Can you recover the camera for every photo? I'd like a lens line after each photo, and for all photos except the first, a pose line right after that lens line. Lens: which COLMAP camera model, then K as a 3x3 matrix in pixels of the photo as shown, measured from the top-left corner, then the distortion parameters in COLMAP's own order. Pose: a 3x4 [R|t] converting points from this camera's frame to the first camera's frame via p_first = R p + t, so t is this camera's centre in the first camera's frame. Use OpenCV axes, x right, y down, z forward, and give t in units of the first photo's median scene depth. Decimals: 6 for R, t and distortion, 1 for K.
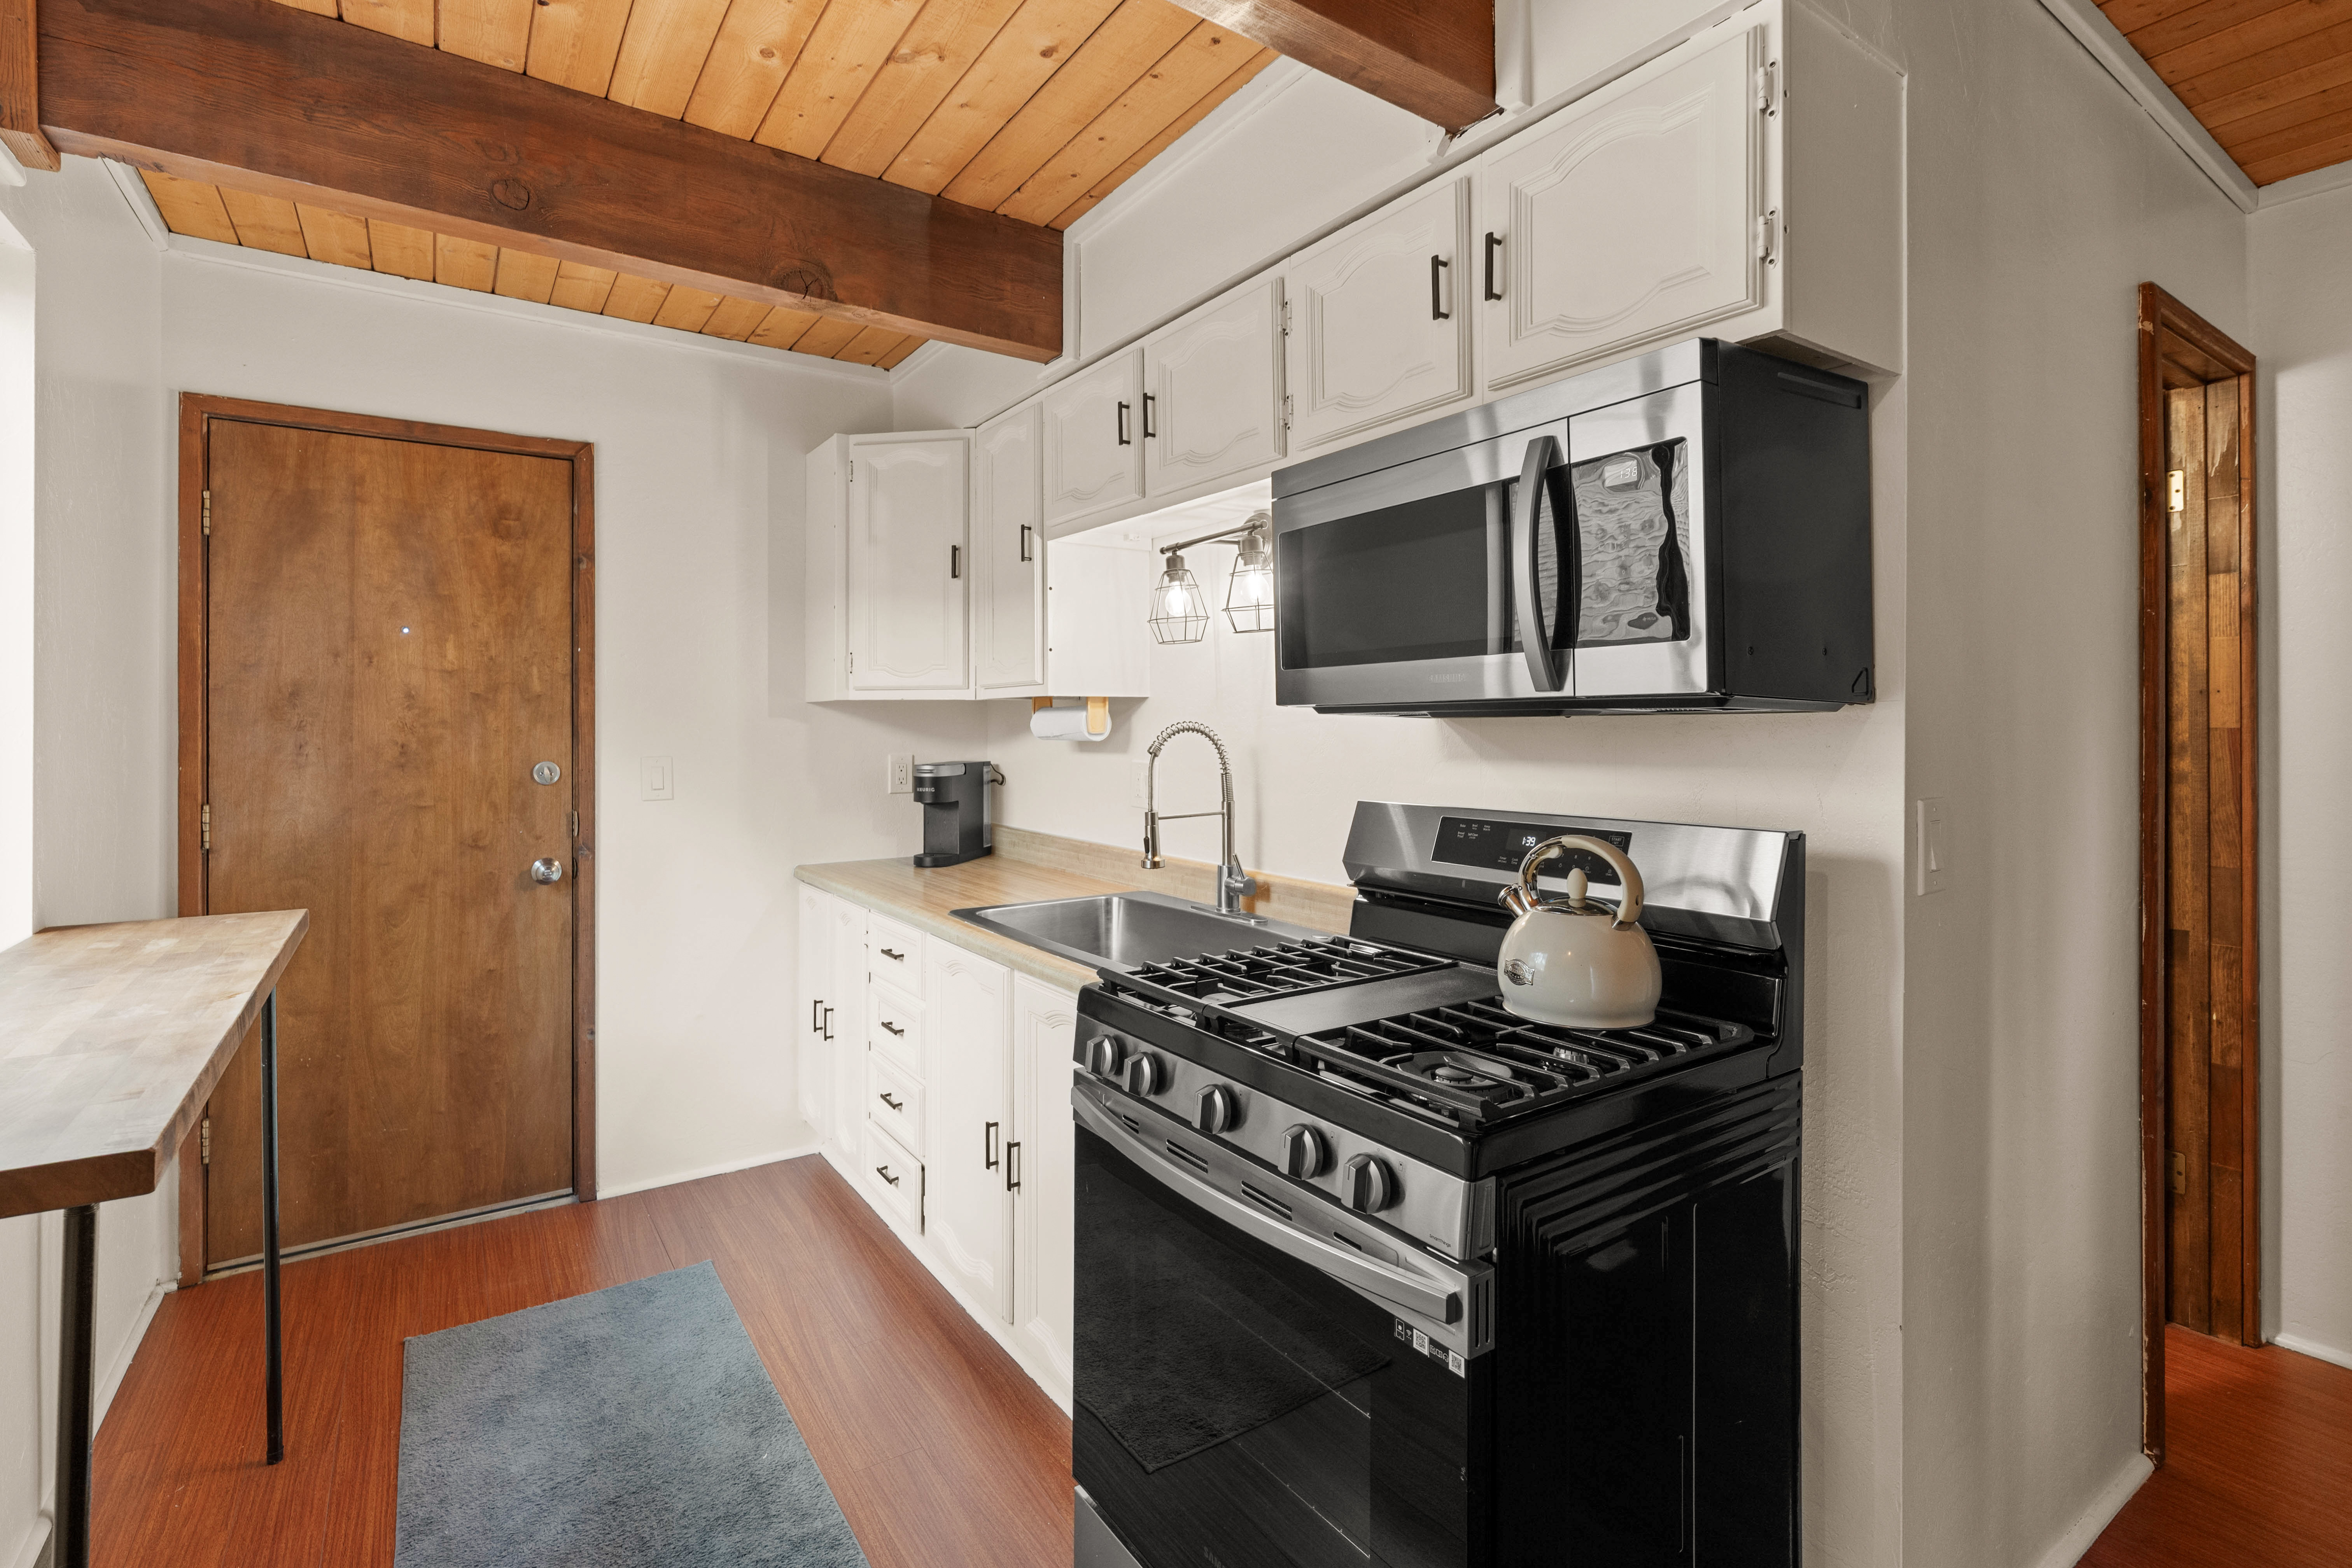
lens RADIAL K [[1080.3, 0, 1164.3], [0, 1080.3, 724.9], [0, 0, 1]] dist [-0.002209, -0.001145]
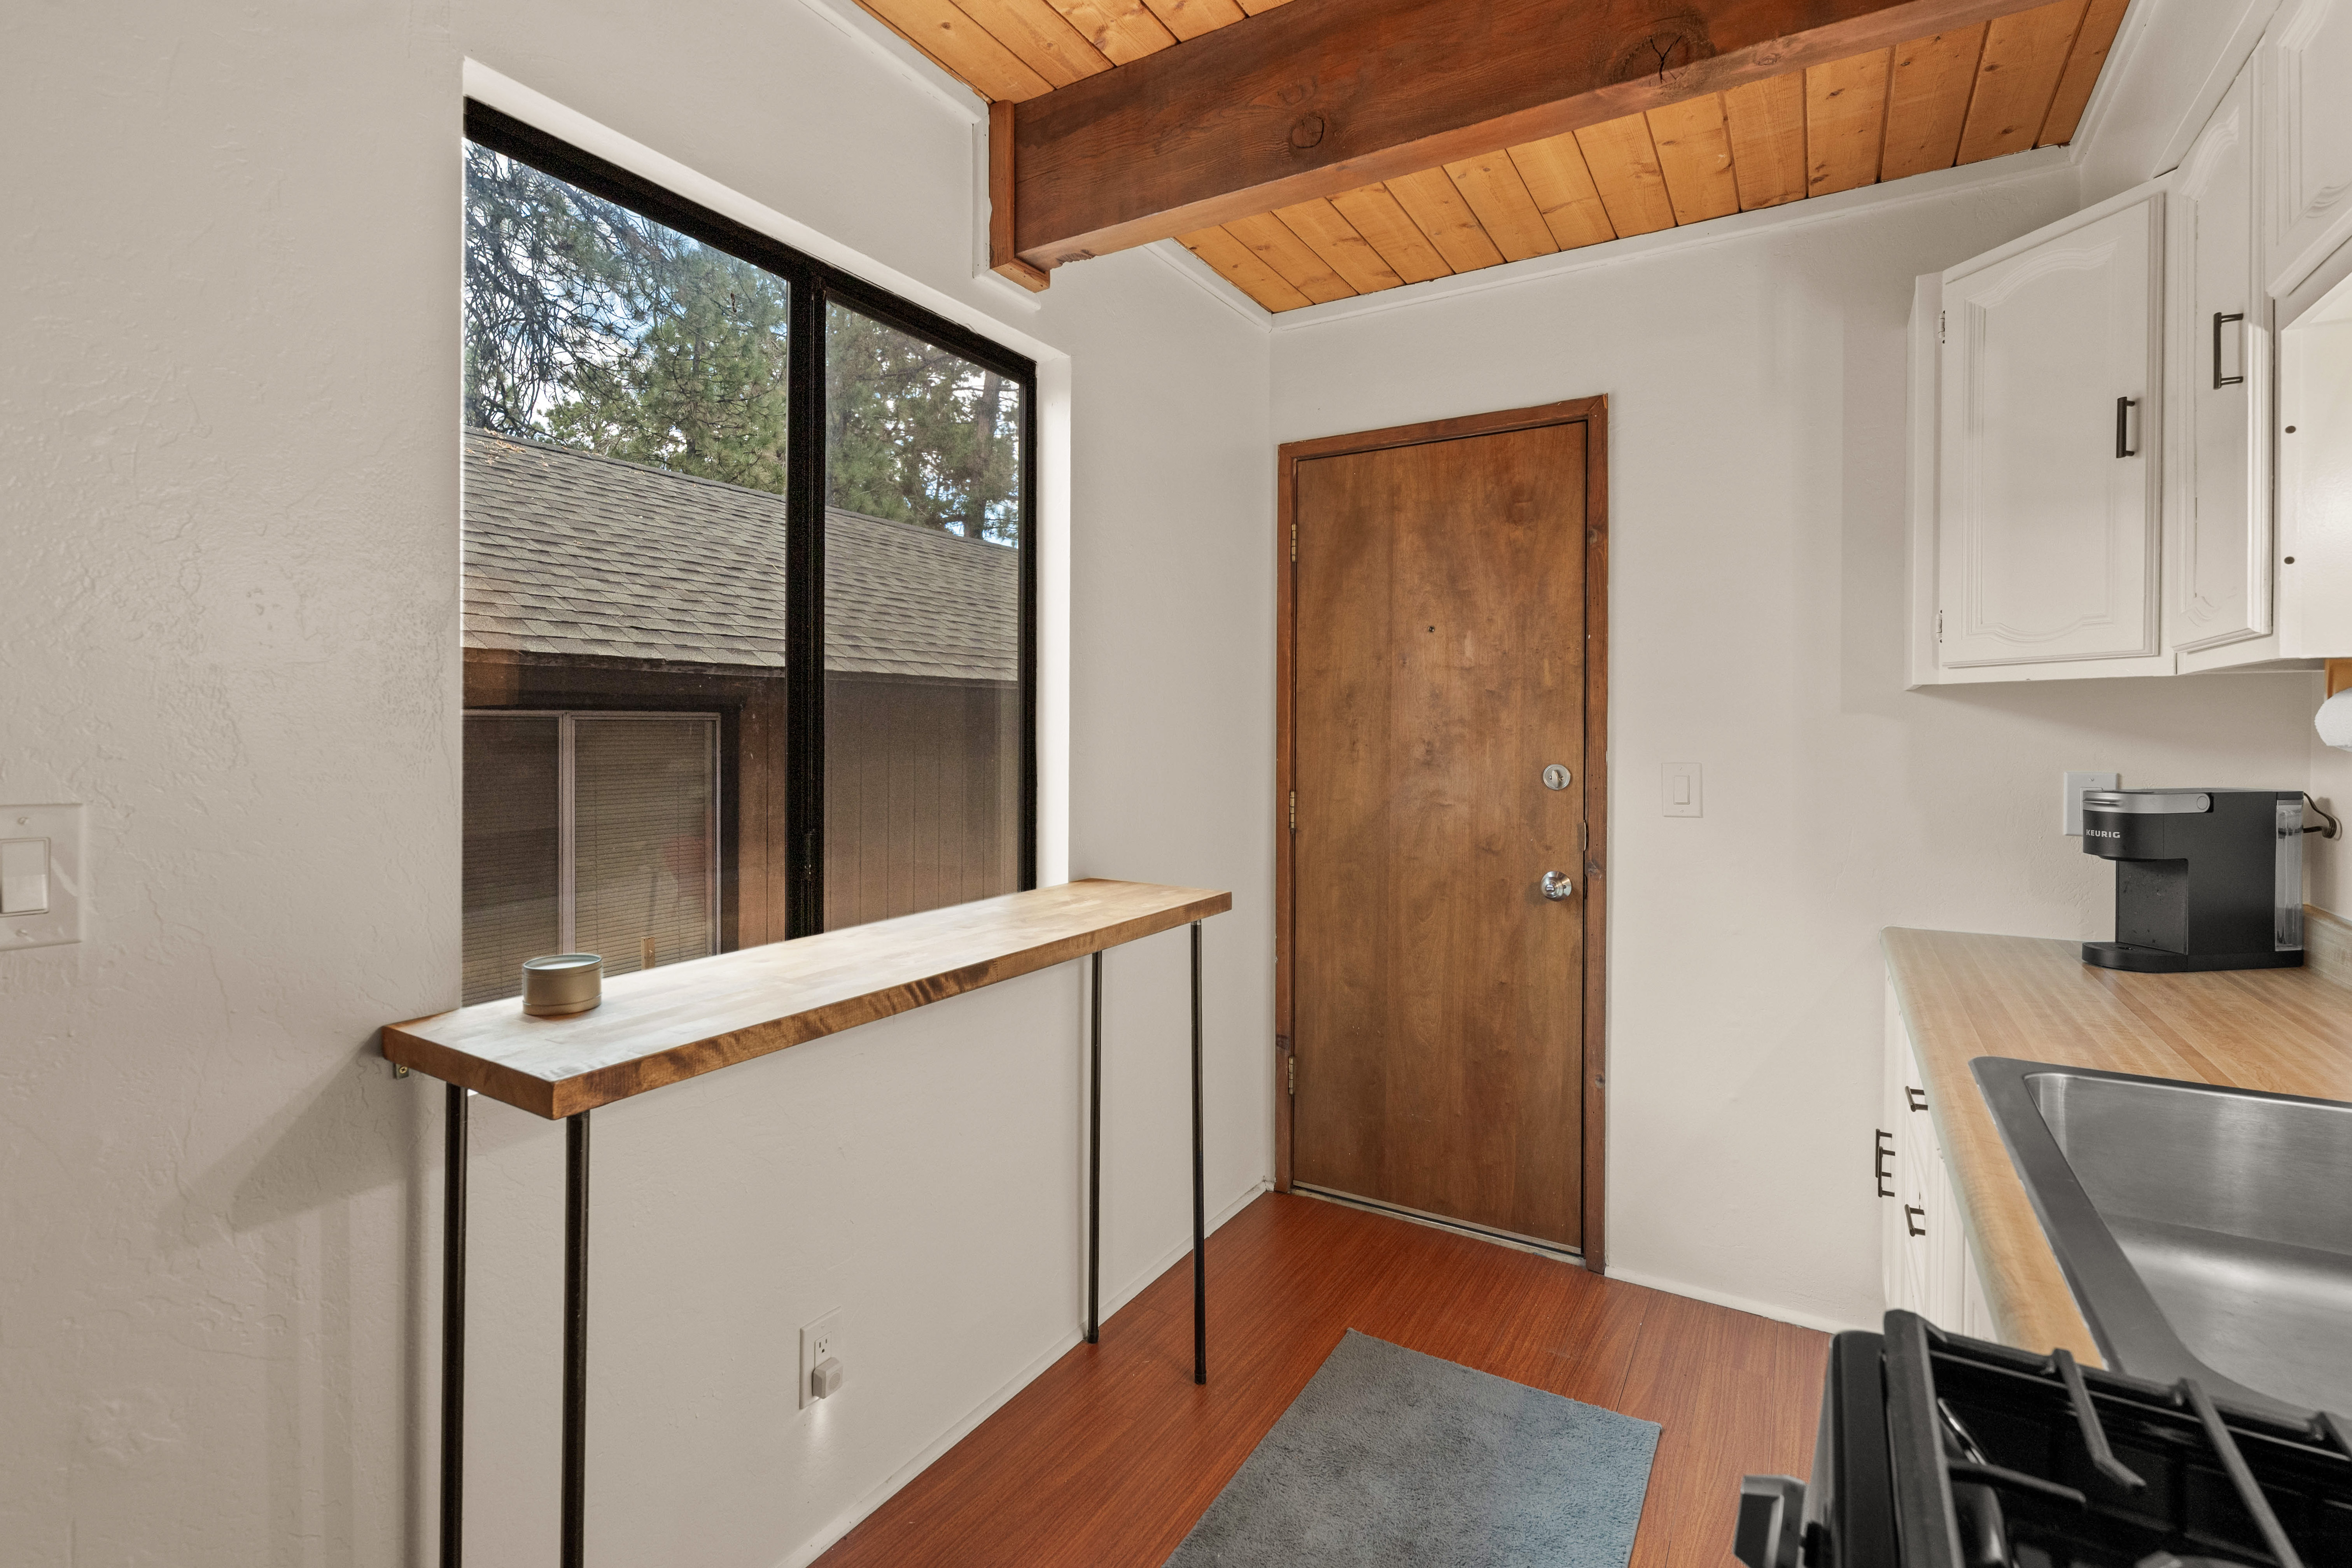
lens RADIAL K [[1080.3, 0, 1155.6], [0, 1080.3, 739.4], [0, 0, 1]] dist [-0.002209, -0.001145]
pose [[0.410513, 0.012036, -0.911775, 0.114581], [-0.000928, 0.999918, 0.012782, 0.002261], [0.911854, -0.004401, 0.410490, 0.343771]]
